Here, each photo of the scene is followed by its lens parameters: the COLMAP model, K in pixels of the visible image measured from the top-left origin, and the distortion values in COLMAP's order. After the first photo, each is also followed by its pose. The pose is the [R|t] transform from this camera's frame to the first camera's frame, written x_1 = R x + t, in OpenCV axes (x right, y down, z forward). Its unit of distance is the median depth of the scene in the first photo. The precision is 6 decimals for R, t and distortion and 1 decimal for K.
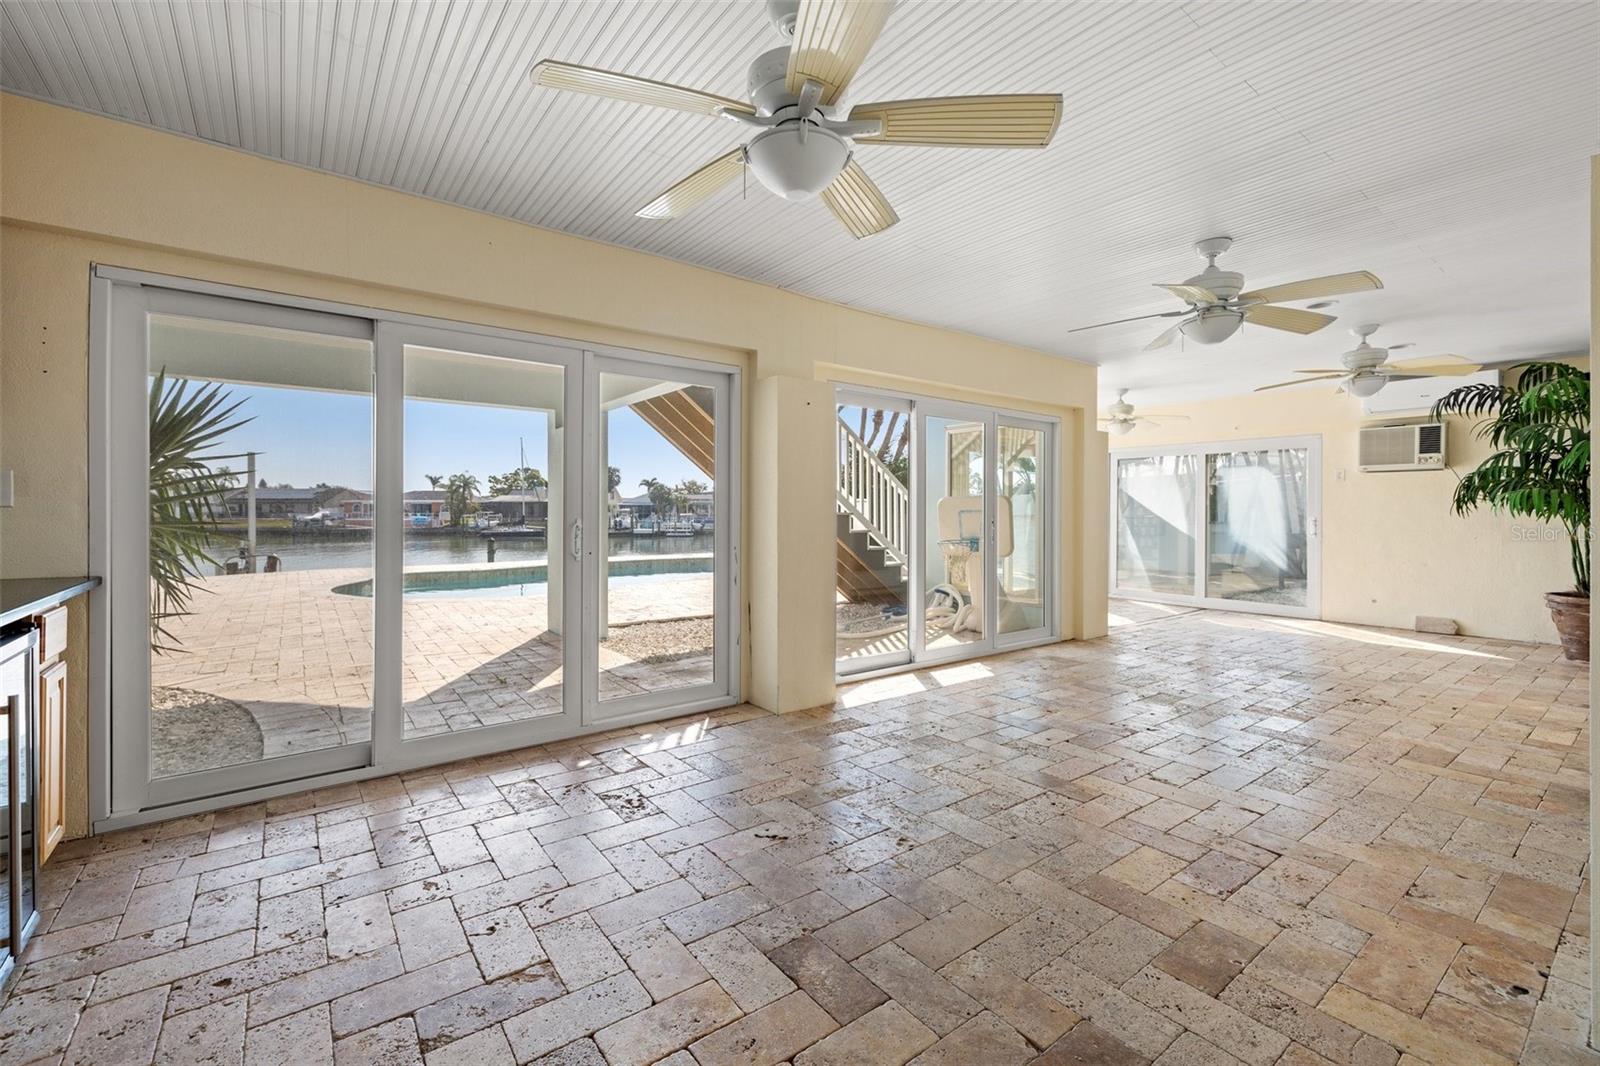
lens RADIAL K [[675.0, 0, 788.8], [0, 675.0, 512.9], [0, 0, 1]] dist [0.002545, -0.000414]
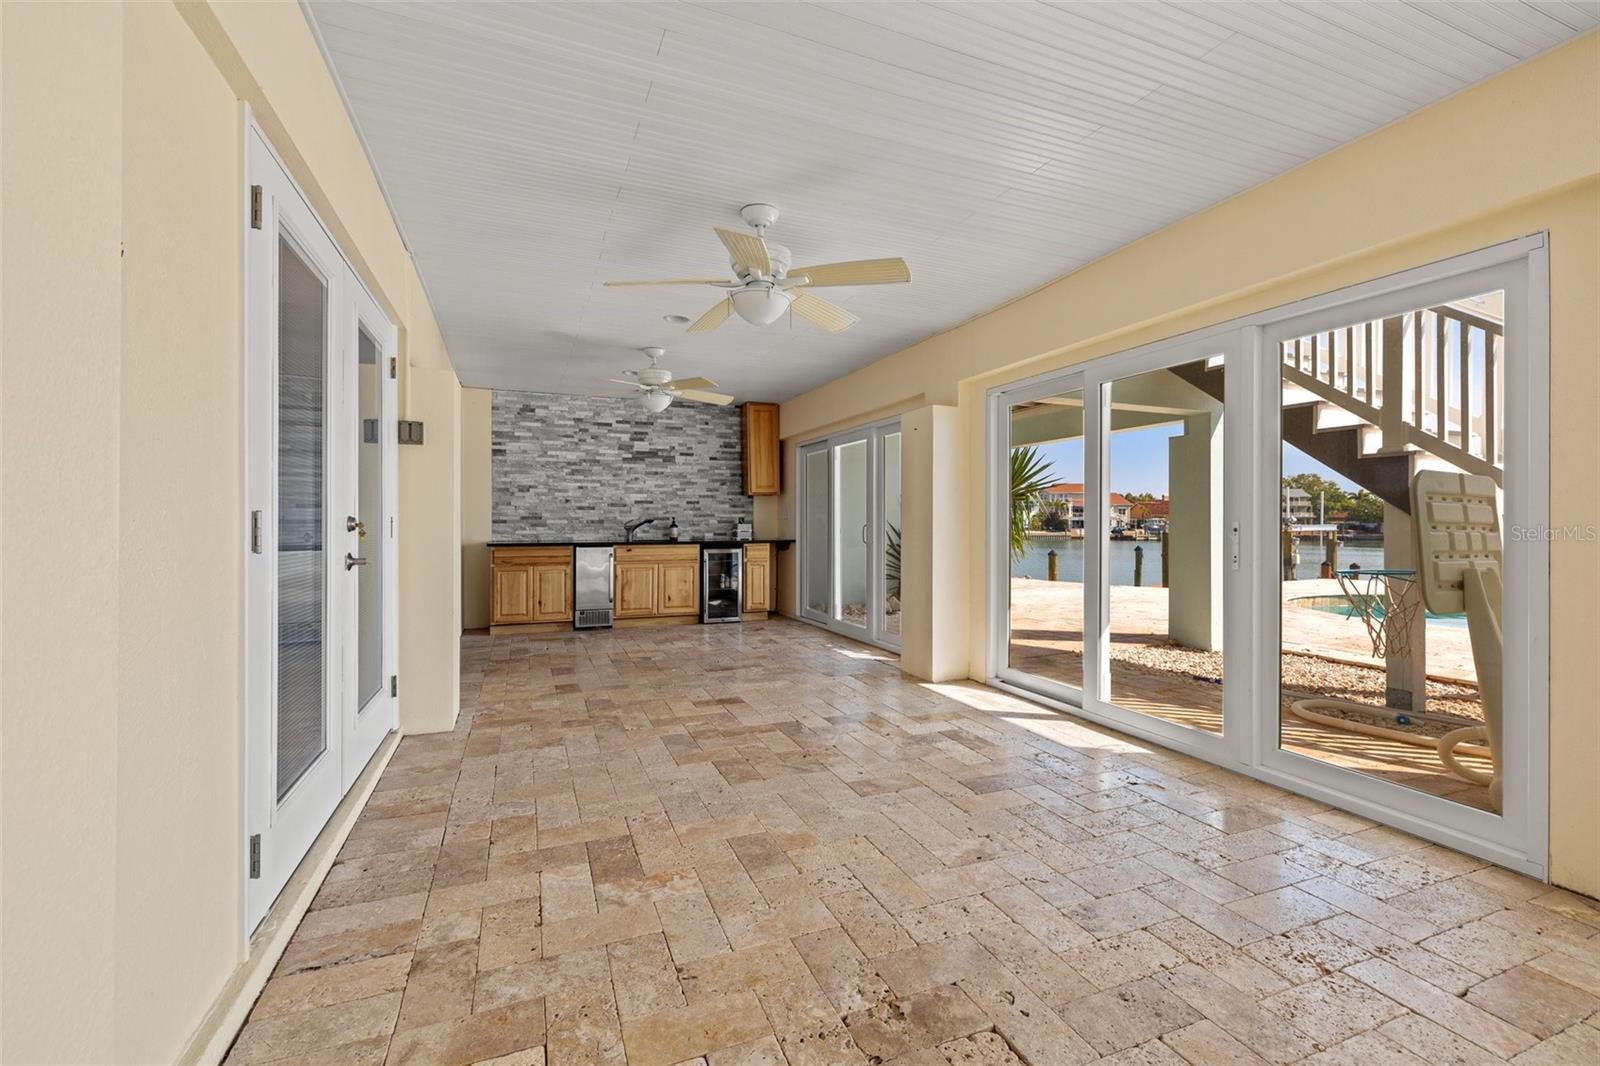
lens RADIAL K [[675.0, 0, 804.0], [0, 675.0, 526.1], [0, 0, 1]] dist [0.002545, -0.000414]
pose [[-0.241990, 0.001792, -0.970277, 0.896517], [-0.000778, 0.999998, 0.002041, 0.009501], [0.970278, 0.001248, -0.241988, 0.772801]]
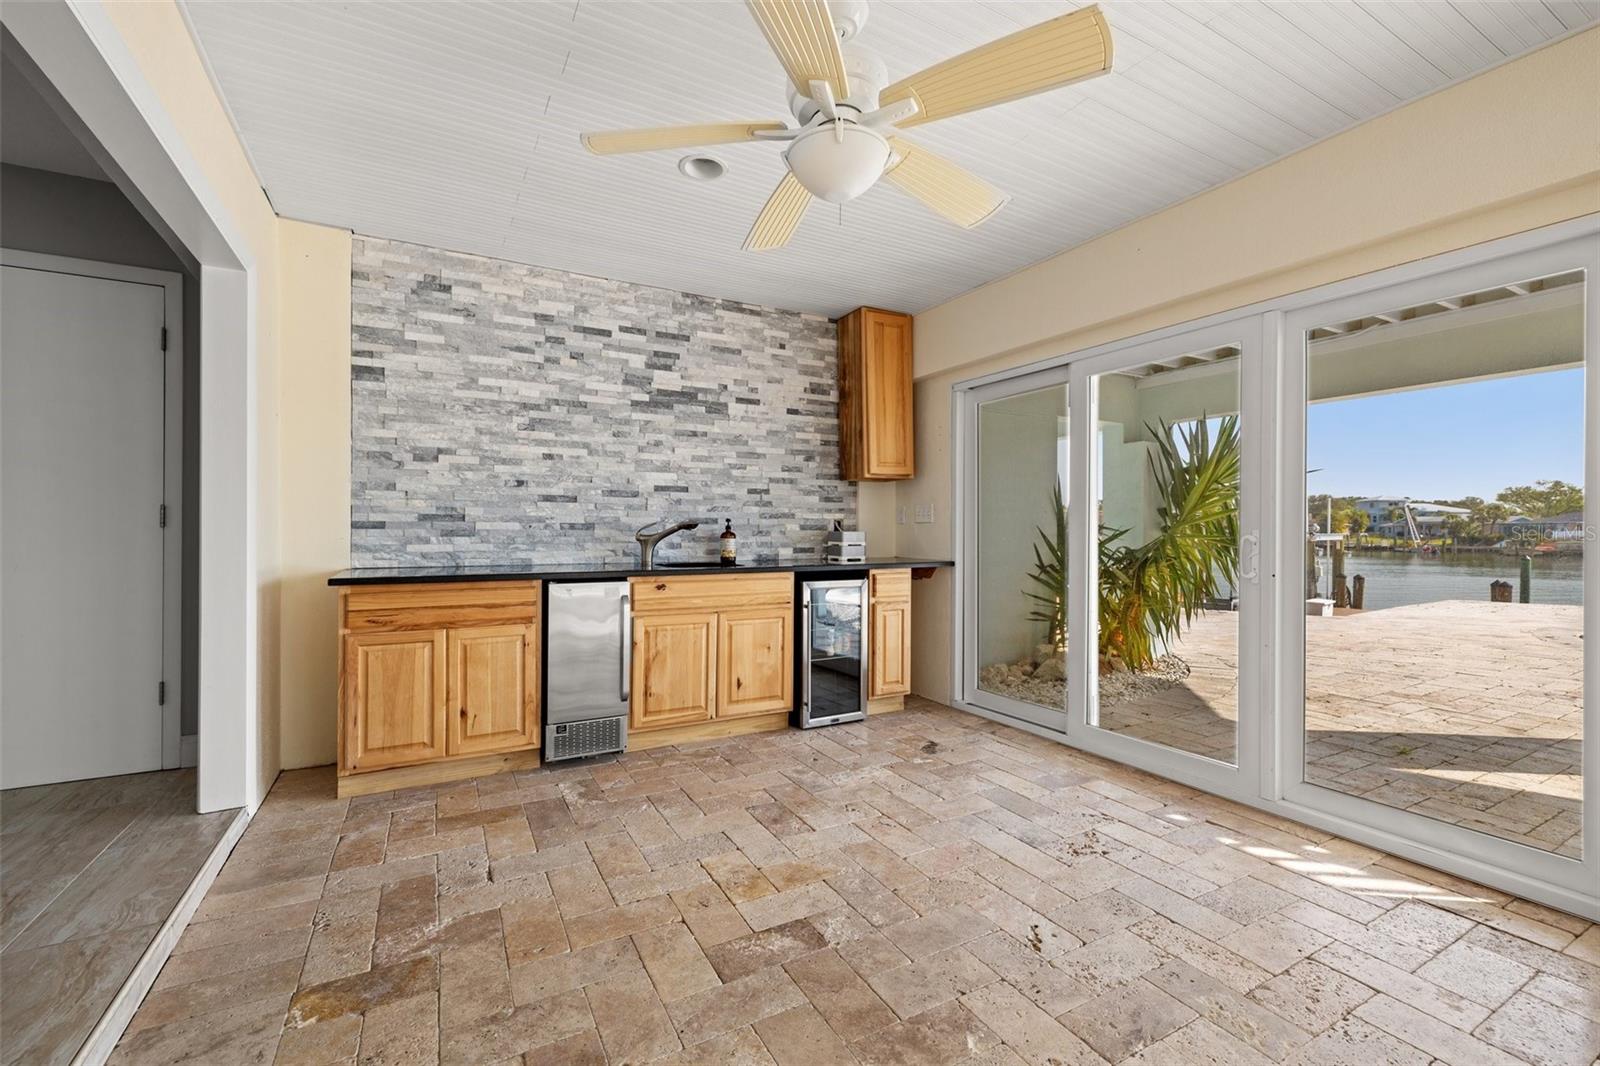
lens RADIAL K [[675.0, 0, 799.5], [0, 675.0, 531.5], [0, 0, 1]] dist [0.002545, -0.000414]
pose [[-0.131893, -0.000864, -0.991264, 0.322869], [-0.004297, 0.999991, -0.000300, 0.008080], [0.991255, 0.004220, -0.131895, 0.348392]]
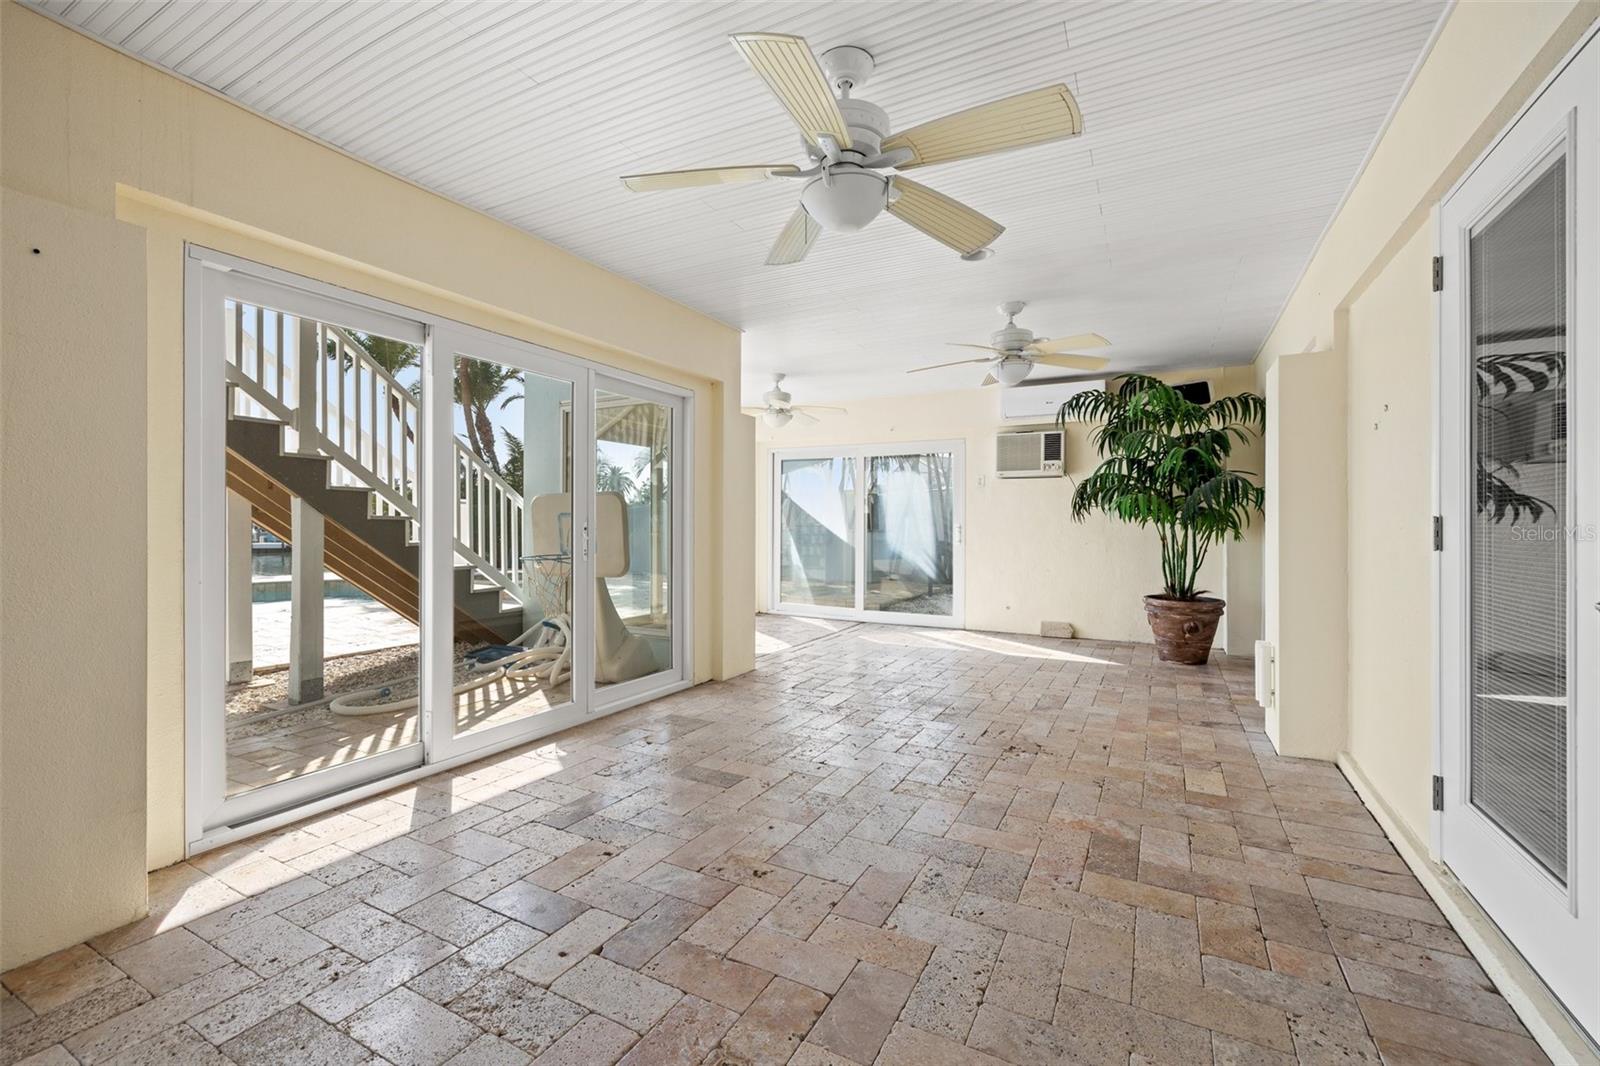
lens RADIAL K [[675.0, 0, 792.6], [0, 675.0, 520.9], [0, 0, 1]] dist [0.002545, -0.000414]
pose [[0.907851, 0.002536, 0.419285, 0.198282], [-0.001008, 0.999992, -0.003867, 0.008134], [-0.419292, 0.003088, 0.907846, 0.283758]]
